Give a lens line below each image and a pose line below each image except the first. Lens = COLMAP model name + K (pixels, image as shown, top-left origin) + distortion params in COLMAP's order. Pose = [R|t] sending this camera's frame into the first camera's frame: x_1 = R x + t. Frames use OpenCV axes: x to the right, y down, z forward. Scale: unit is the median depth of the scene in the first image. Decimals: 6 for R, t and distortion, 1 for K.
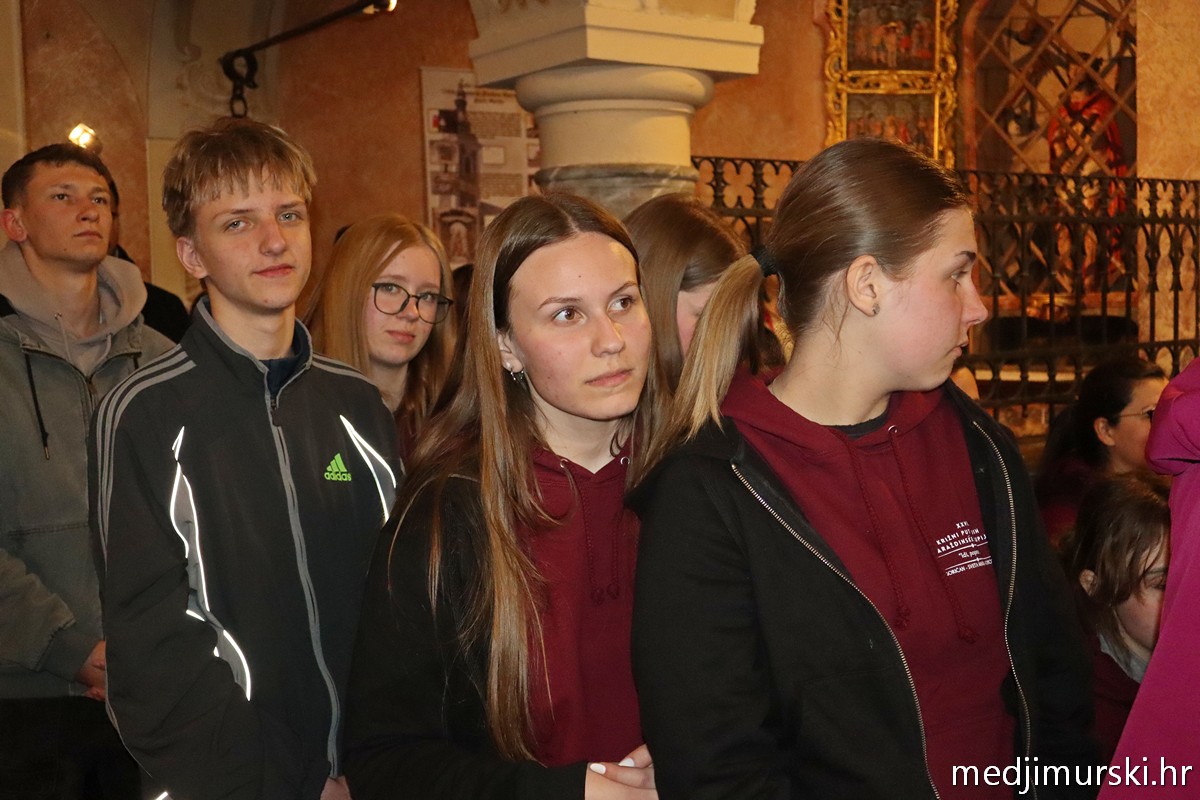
lens RADIAL K [[1609.5, 0, 600.9], [0, 1609.5, 398.7], [0, 0, 1]] dist [0.006952, 0.000000]
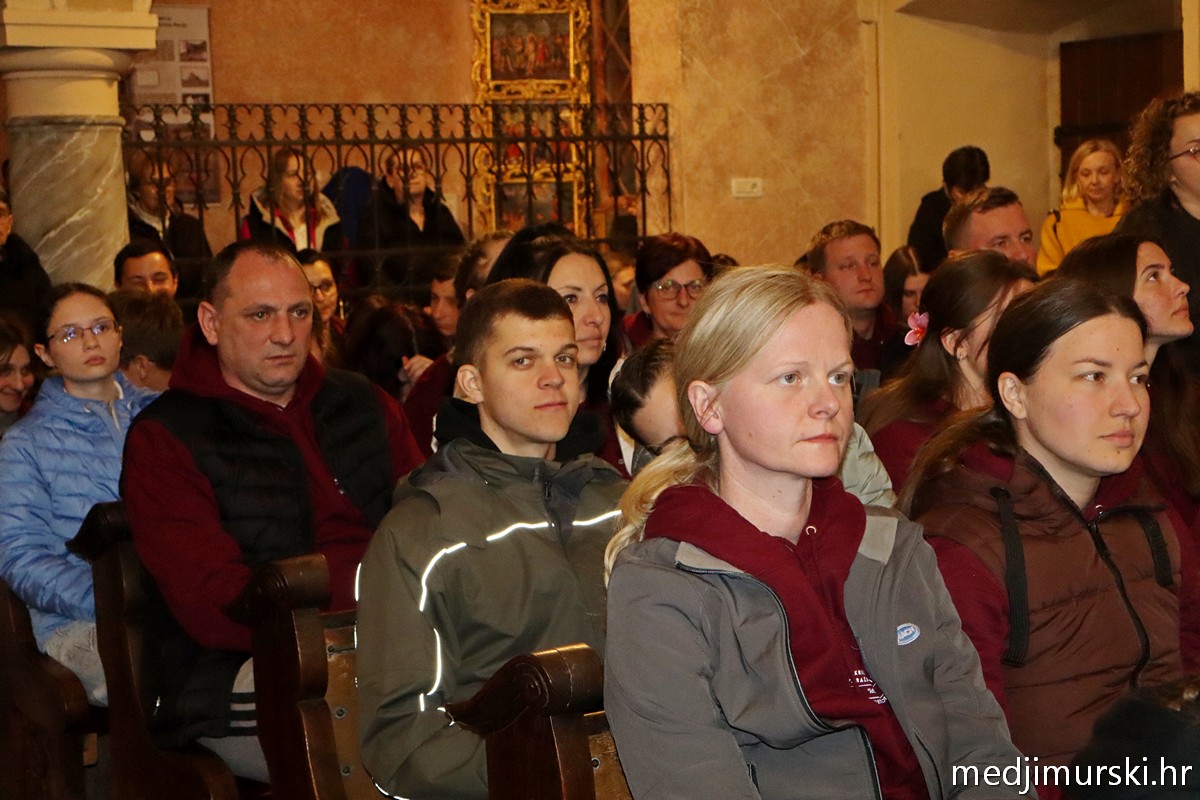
lens RADIAL K [[2096.0, 0, 599.6], [0, 2096.0, 400.8], [0, 0, 1]] dist [0.039410, 0.000000]
pose [[0.996635, 0.002592, -0.081929, 0.346630], [0.000882, 0.999103, 0.042342, 0.015053], [0.081965, -0.042272, 0.995738, -0.439978]]
